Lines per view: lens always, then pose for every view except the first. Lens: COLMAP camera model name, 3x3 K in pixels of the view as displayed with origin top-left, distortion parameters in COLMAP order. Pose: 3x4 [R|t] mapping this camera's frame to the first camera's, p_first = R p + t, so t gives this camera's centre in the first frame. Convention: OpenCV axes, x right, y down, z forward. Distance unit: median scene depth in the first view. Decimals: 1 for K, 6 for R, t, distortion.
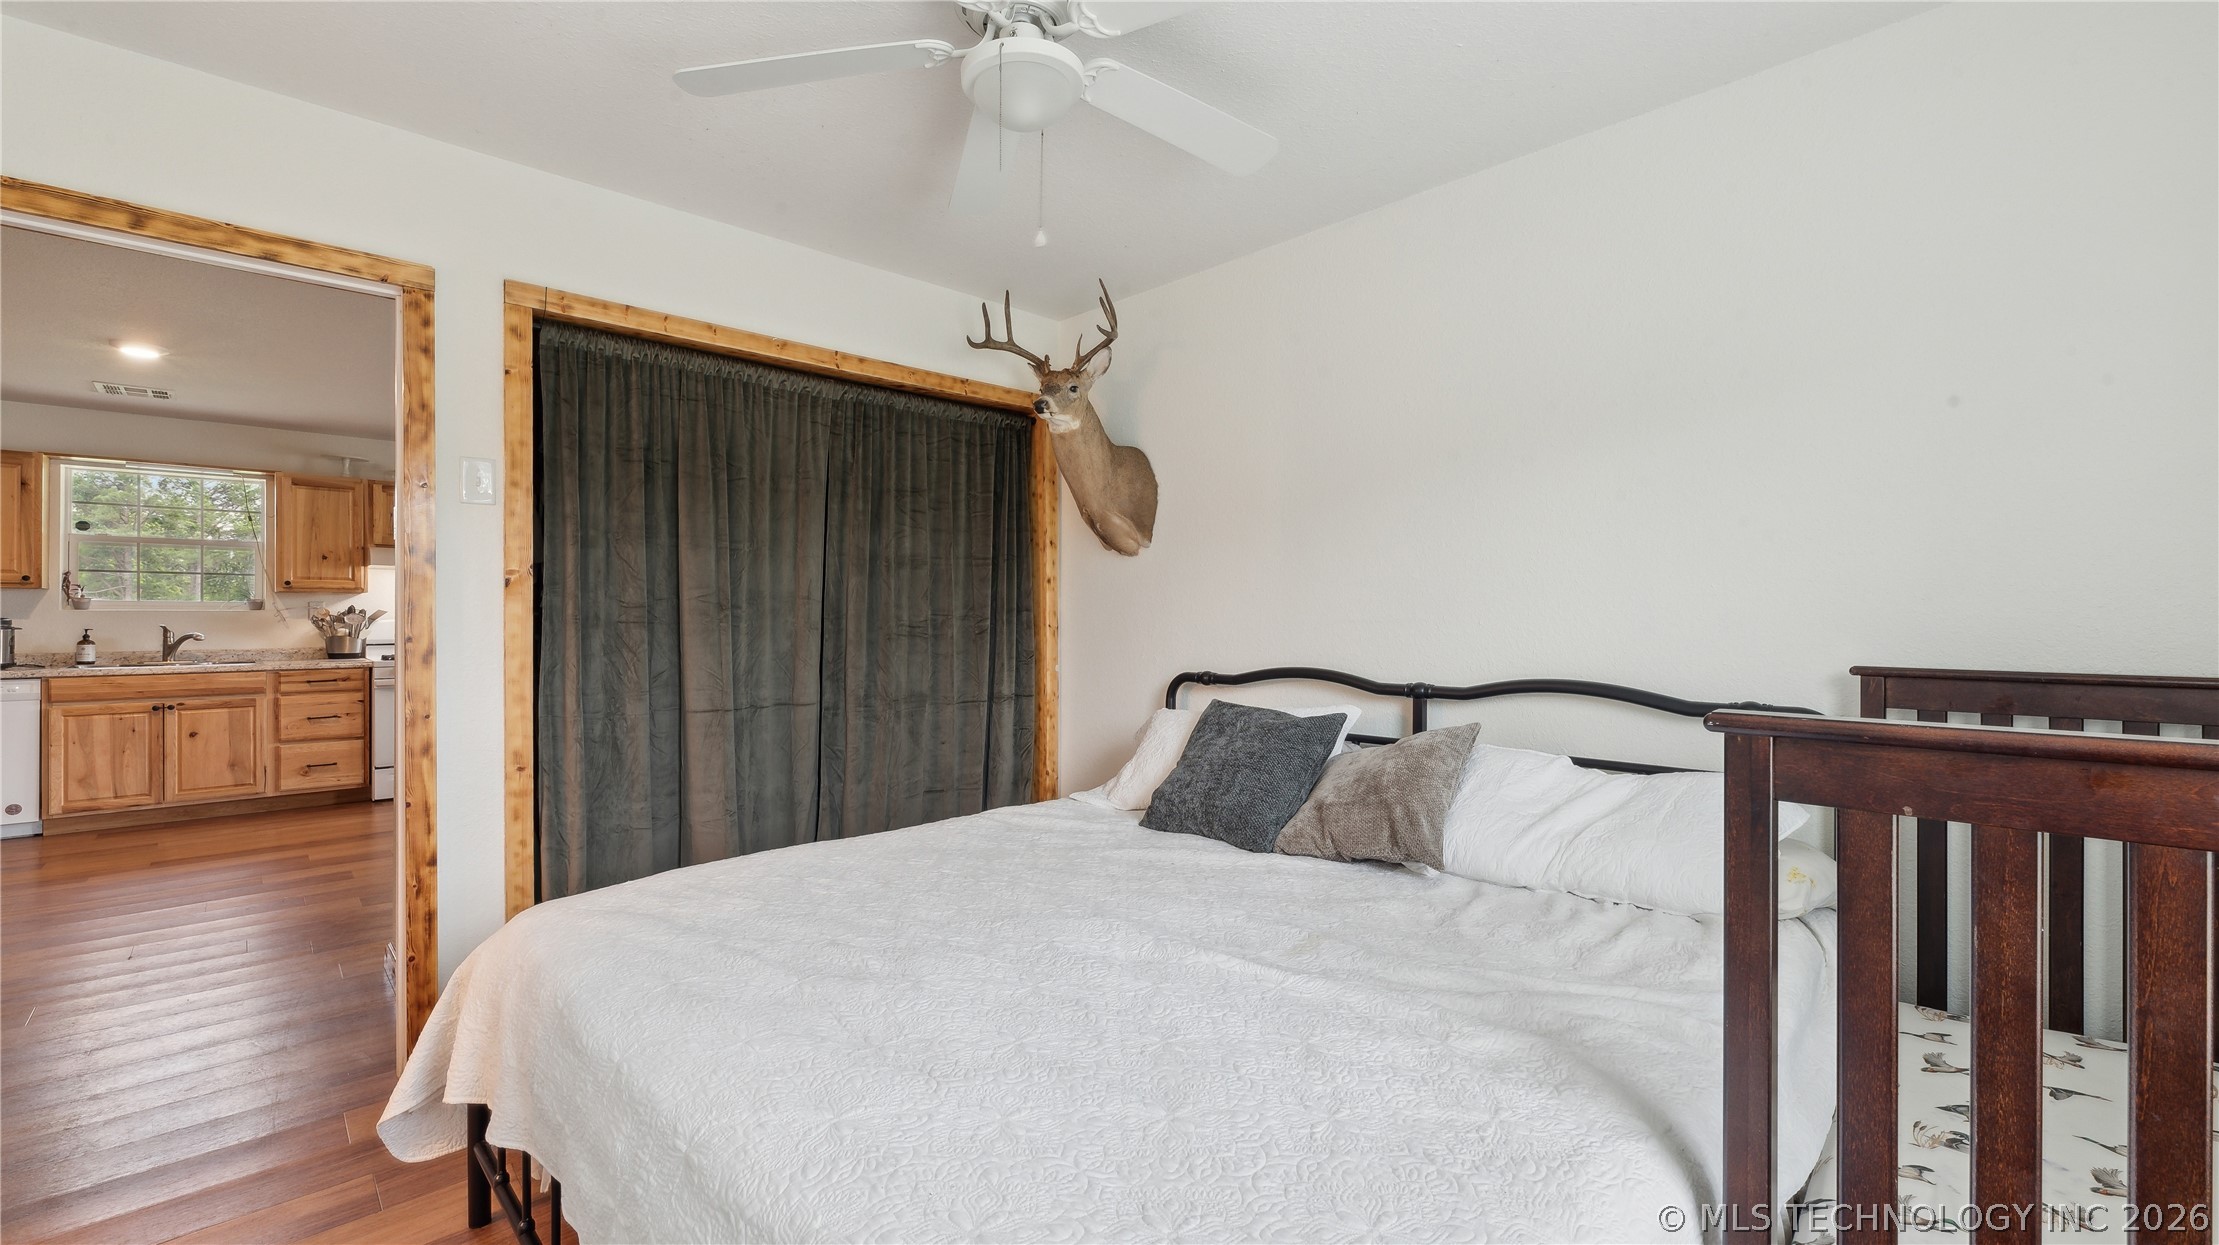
lens RADIAL K [[905.0, 0, 1109.9], [0, 905.0, 614.5], [0, 0, 1]] dist [0.002511, -0.000641]
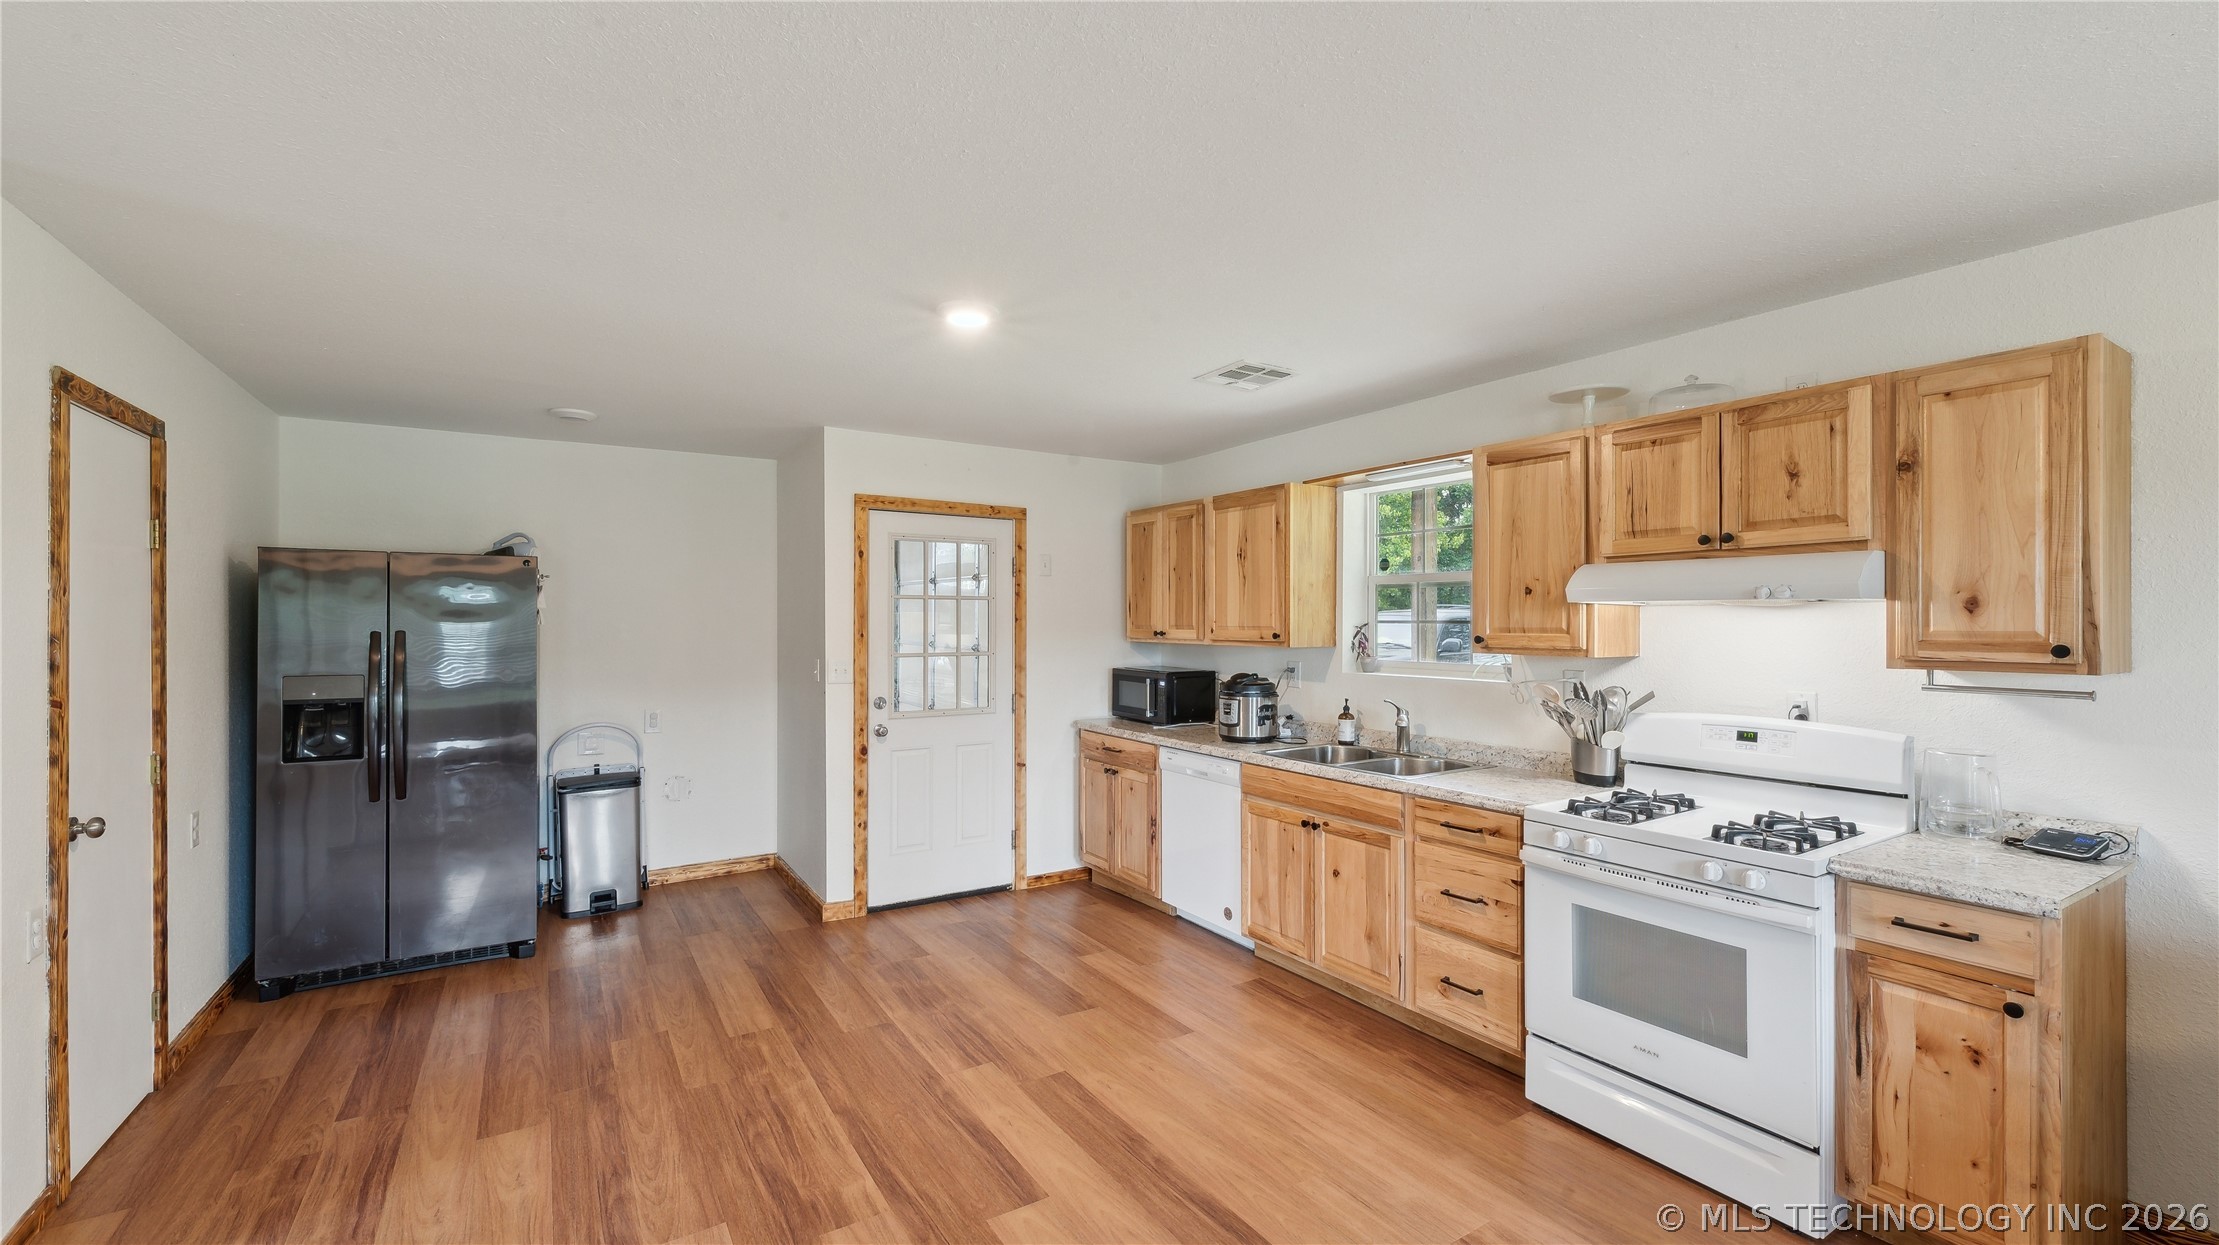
lens RADIAL K [[905.0, 0, 1121.9], [0, 905.0, 624.6], [0, 0, 1]] dist [0.002511, -0.000641]
pose [[-0.185161, -0.000154, -0.982708, -0.321239], [-0.001291, 0.999999, 0.000087, -0.045809], [0.982707, 0.001285, -0.185161, 0.923295]]
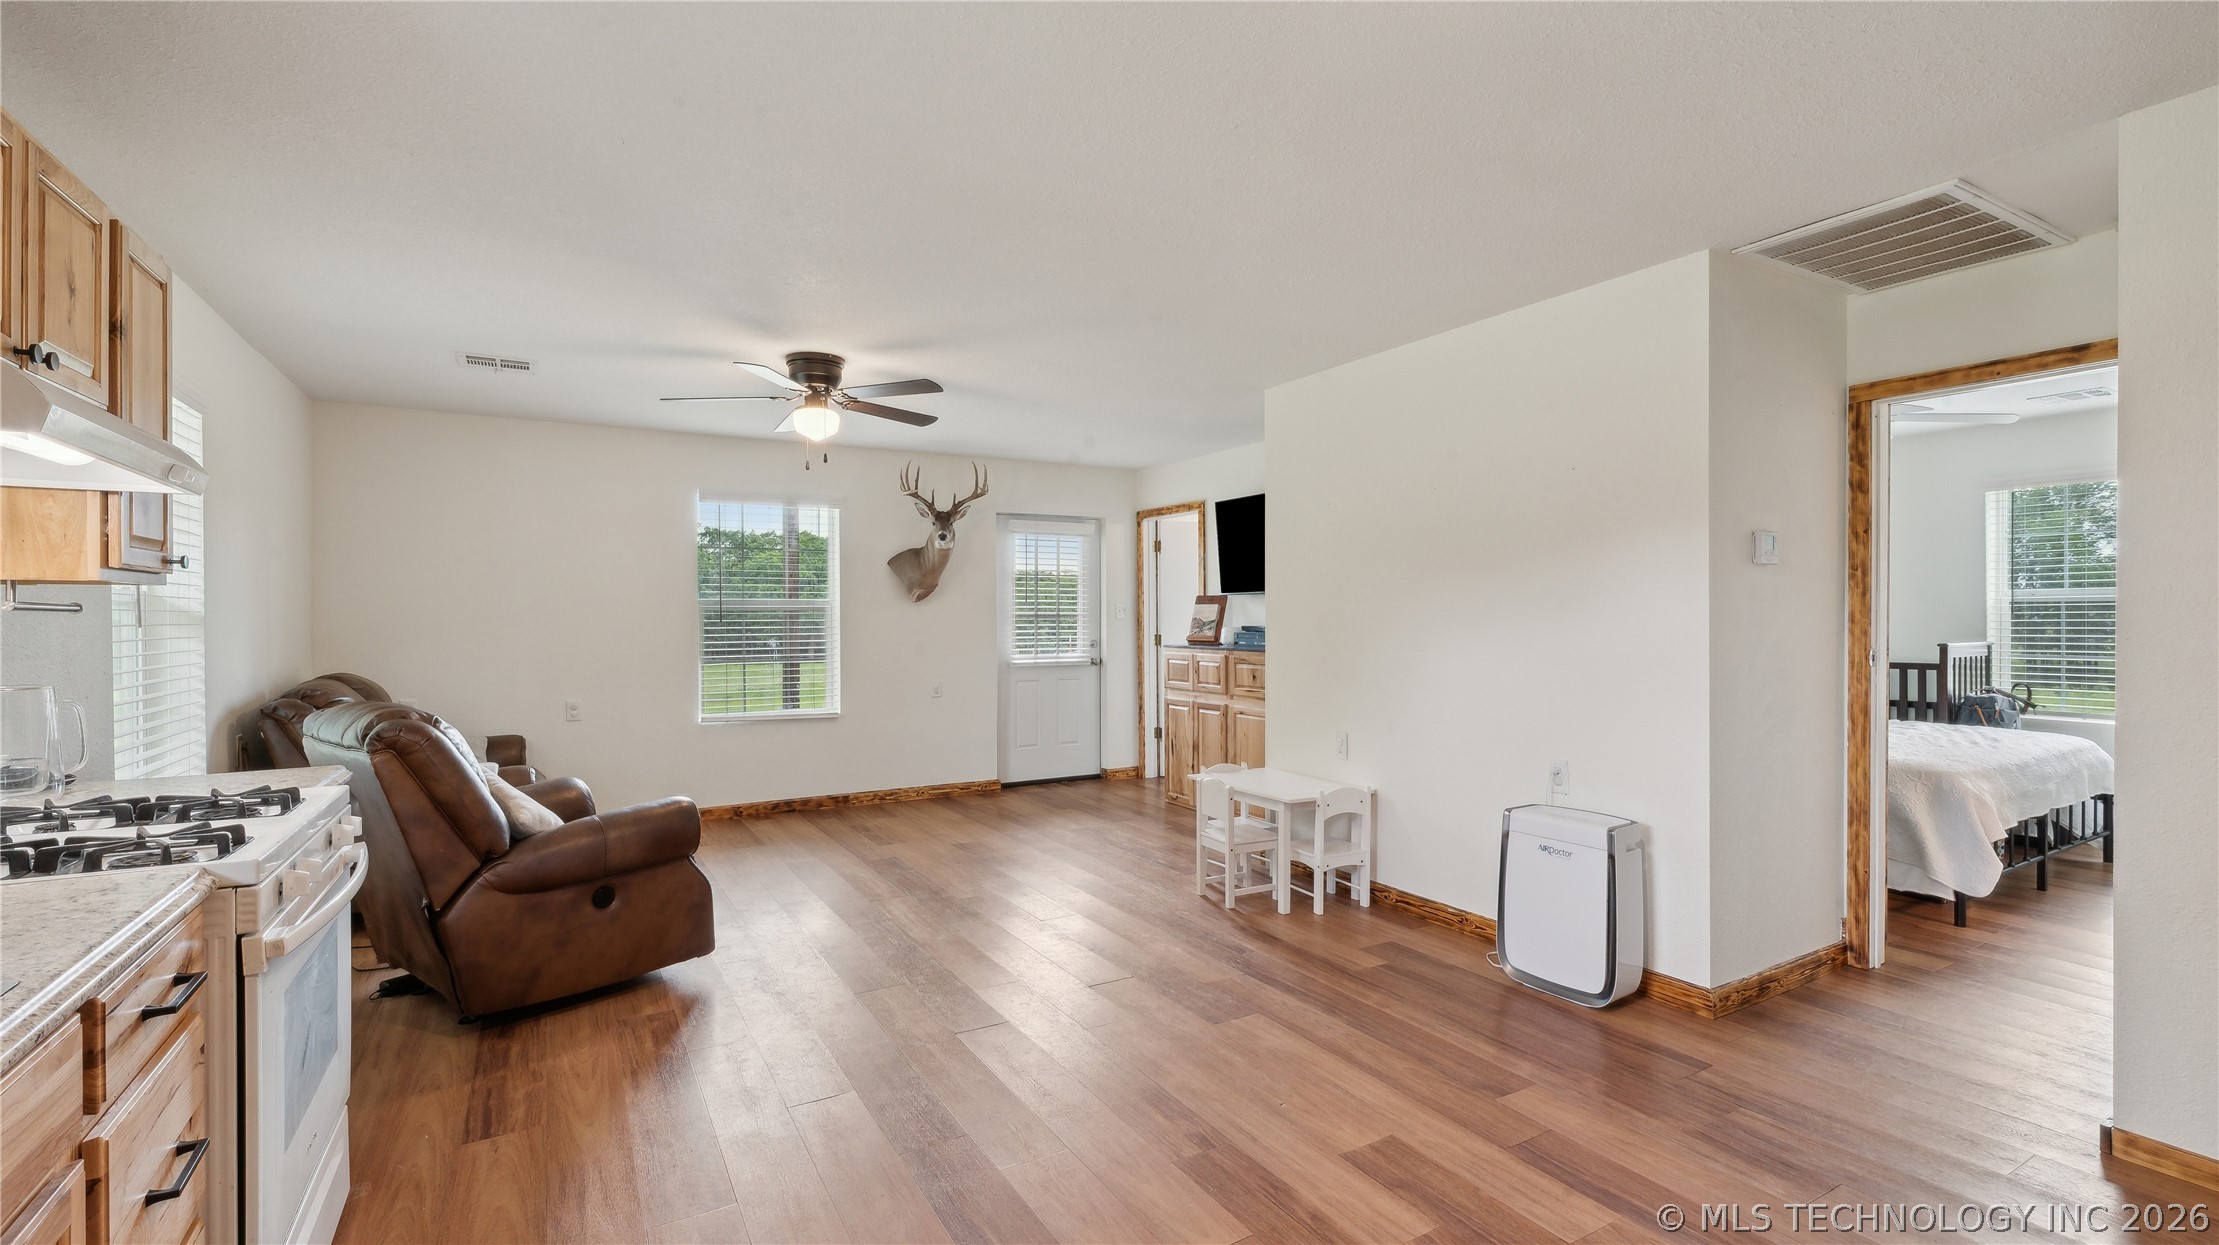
lens RADIAL K [[973.1, 0, 1119.2], [0, 973.1, 620.4], [0, 0, 1]] dist [0.002792, -0.001804]
pose [[0.227907, -0.006693, 0.973660, -1.058346], [0.003894, 0.999975, 0.005962, -0.012022], [-0.973675, 0.002433, 0.227927, 0.757677]]
